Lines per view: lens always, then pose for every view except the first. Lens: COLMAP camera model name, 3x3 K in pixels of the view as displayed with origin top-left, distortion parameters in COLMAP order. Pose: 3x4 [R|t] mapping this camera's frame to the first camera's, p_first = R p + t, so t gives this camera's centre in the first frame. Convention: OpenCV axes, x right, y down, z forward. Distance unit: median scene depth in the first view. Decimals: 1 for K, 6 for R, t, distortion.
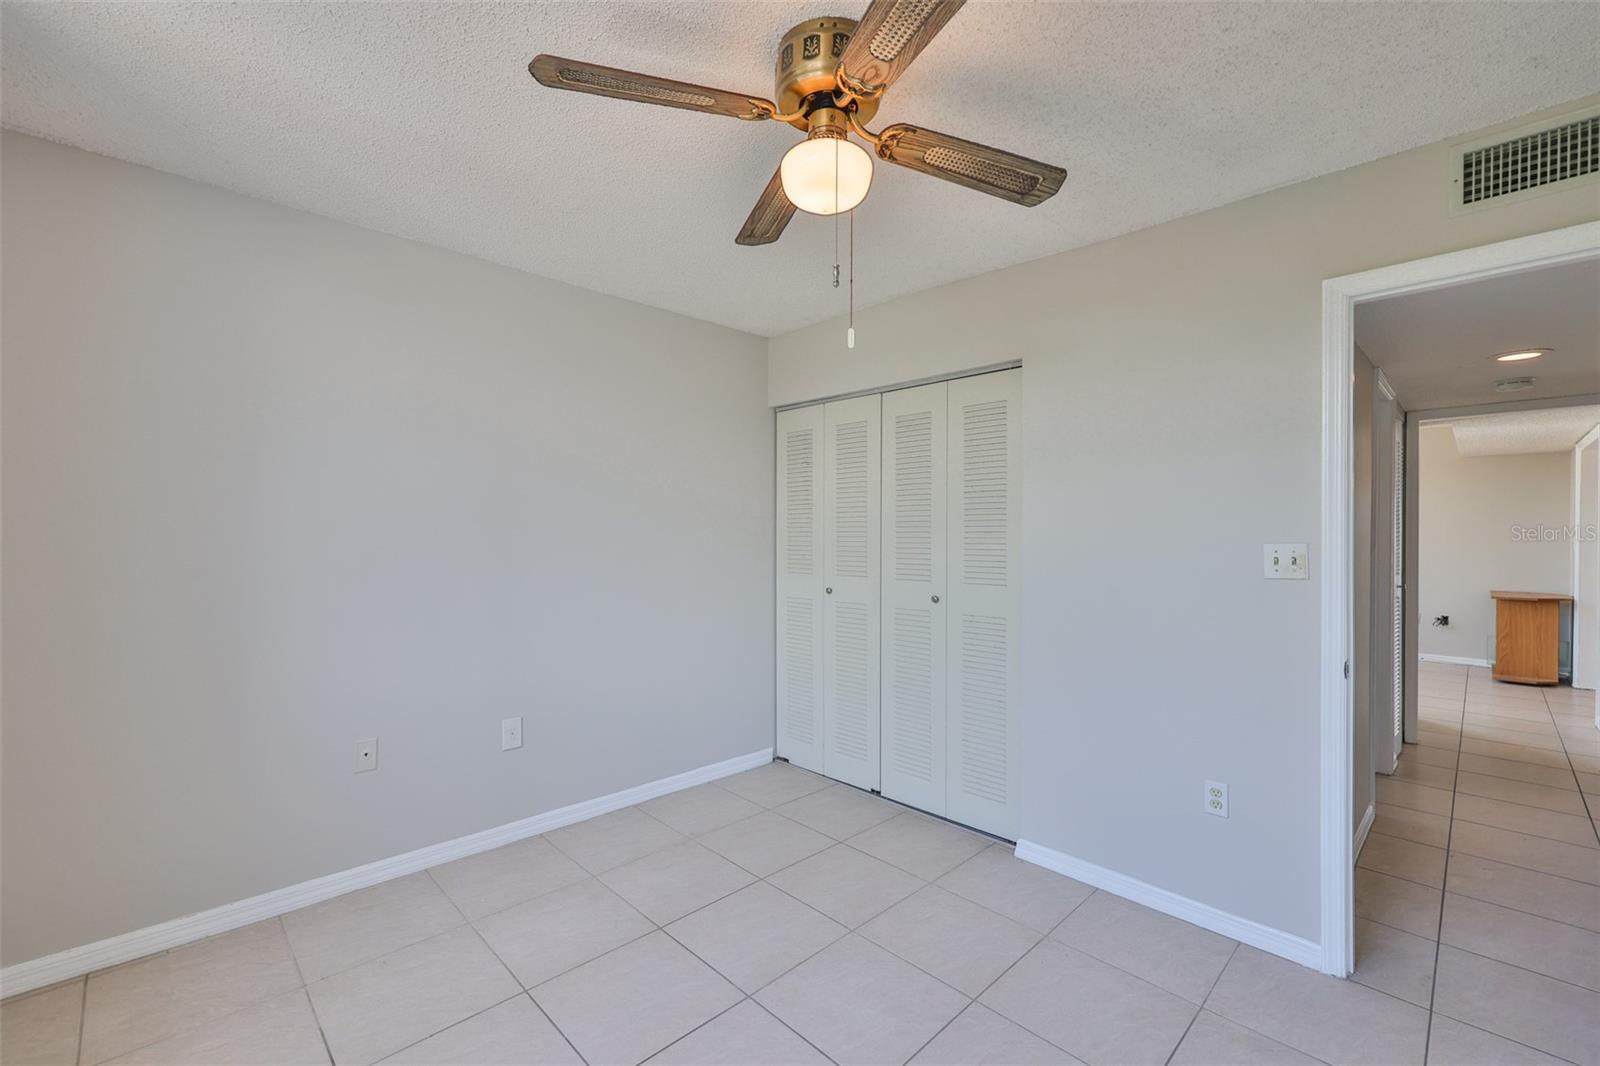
lens RADIAL K [[684.0, 0, 797.7], [0, 684.0, 529.7], [0, 0, 1]] dist [-0.002731, -0.000609]
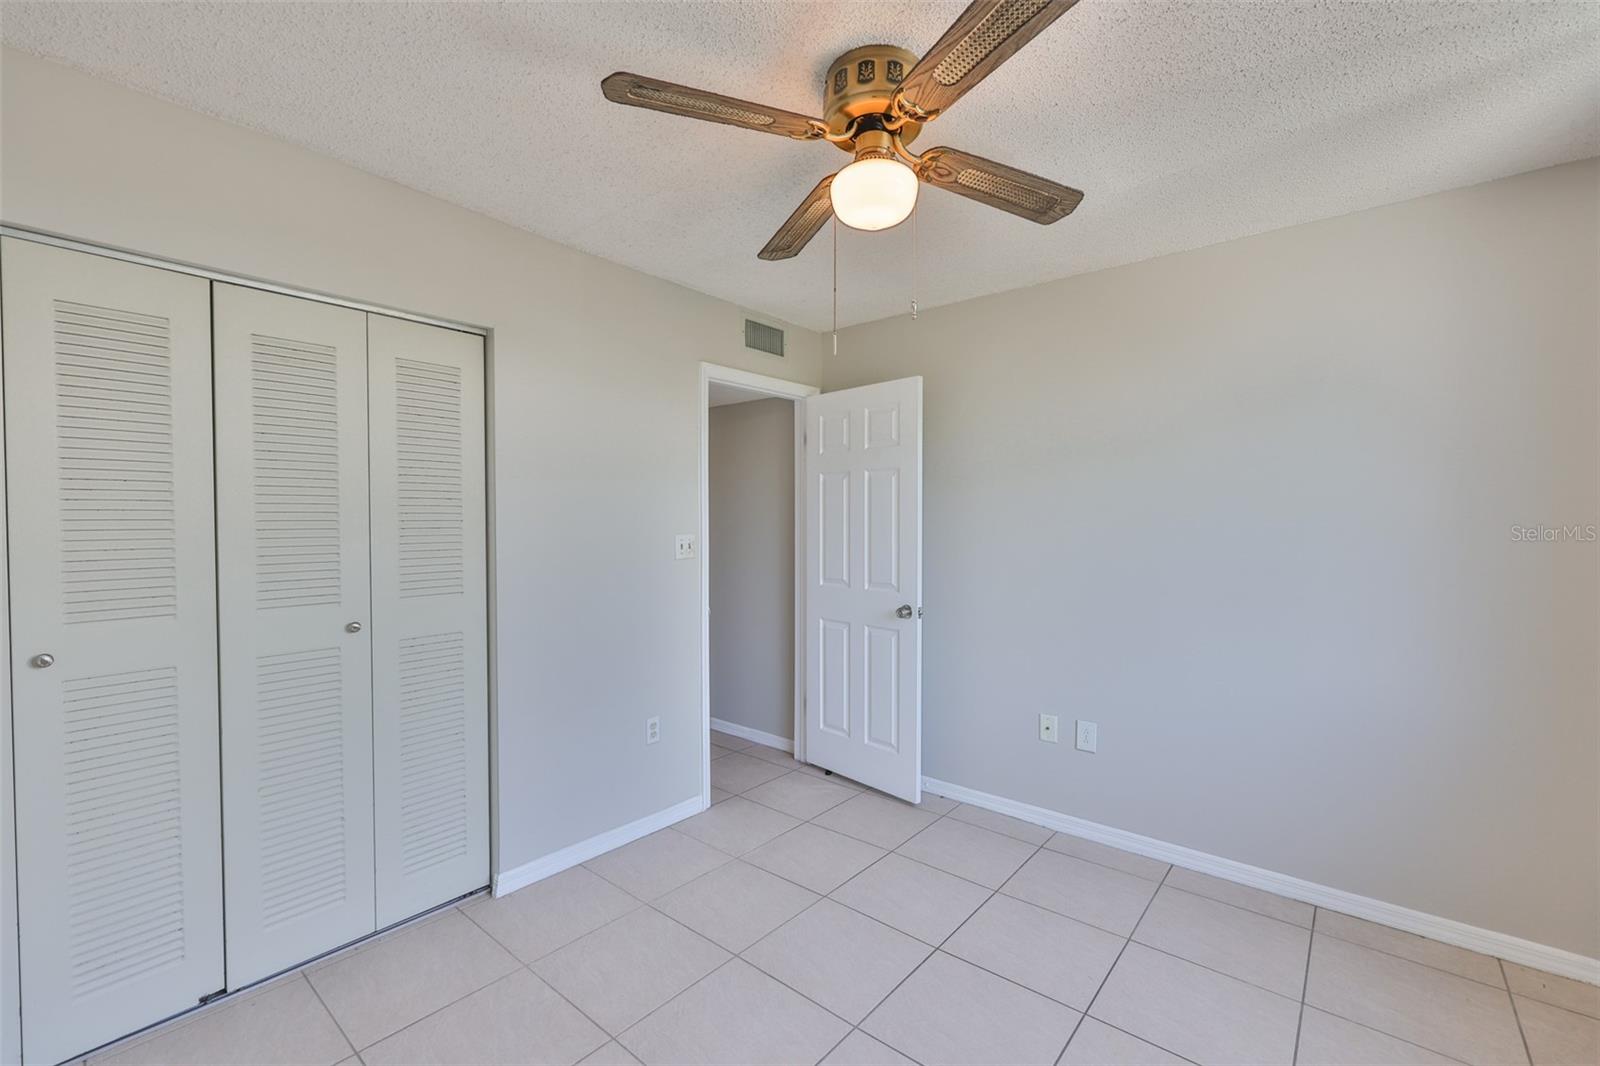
lens RADIAL K [[684.0, 0, 797.7], [0, 684.0, 529.7], [0, 0, 1]] dist [-0.002731, -0.000609]
pose [[-0.097136, -0.013190, 0.995184, -0.711665], [-0.000820, 0.999913, 0.013173, -0.008537], [-0.995271, 0.000463, -0.097139, 0.852612]]
